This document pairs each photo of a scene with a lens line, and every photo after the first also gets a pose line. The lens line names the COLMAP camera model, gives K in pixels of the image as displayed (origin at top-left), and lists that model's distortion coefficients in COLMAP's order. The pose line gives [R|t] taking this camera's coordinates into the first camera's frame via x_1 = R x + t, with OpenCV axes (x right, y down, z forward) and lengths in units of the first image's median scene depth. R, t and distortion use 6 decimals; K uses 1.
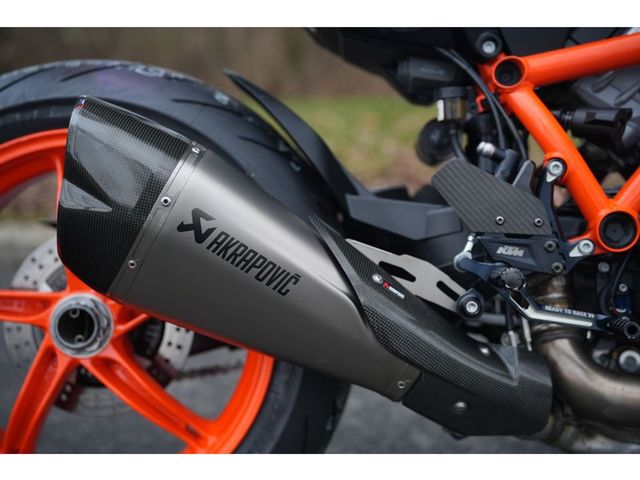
lens RADIAL K [[882.6, 0, 321.0], [0, 882.6, 244.2], [0, 0, 1]] dist [0.053865, 0.000000]
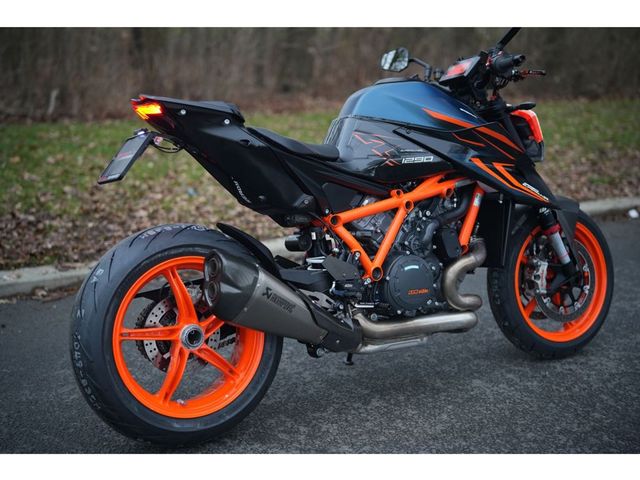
lens RADIAL K [[882.6, 0, 314.5], [0, 882.6, 241.7], [0, 0, 1]] dist [0.053865, 0.000000]
pose [[0.851783, -0.106577, 0.512939, -1.314528], [0.094504, 0.994285, 0.049657, -0.281651], [-0.515300, 0.006178, 0.856987, -1.381203]]
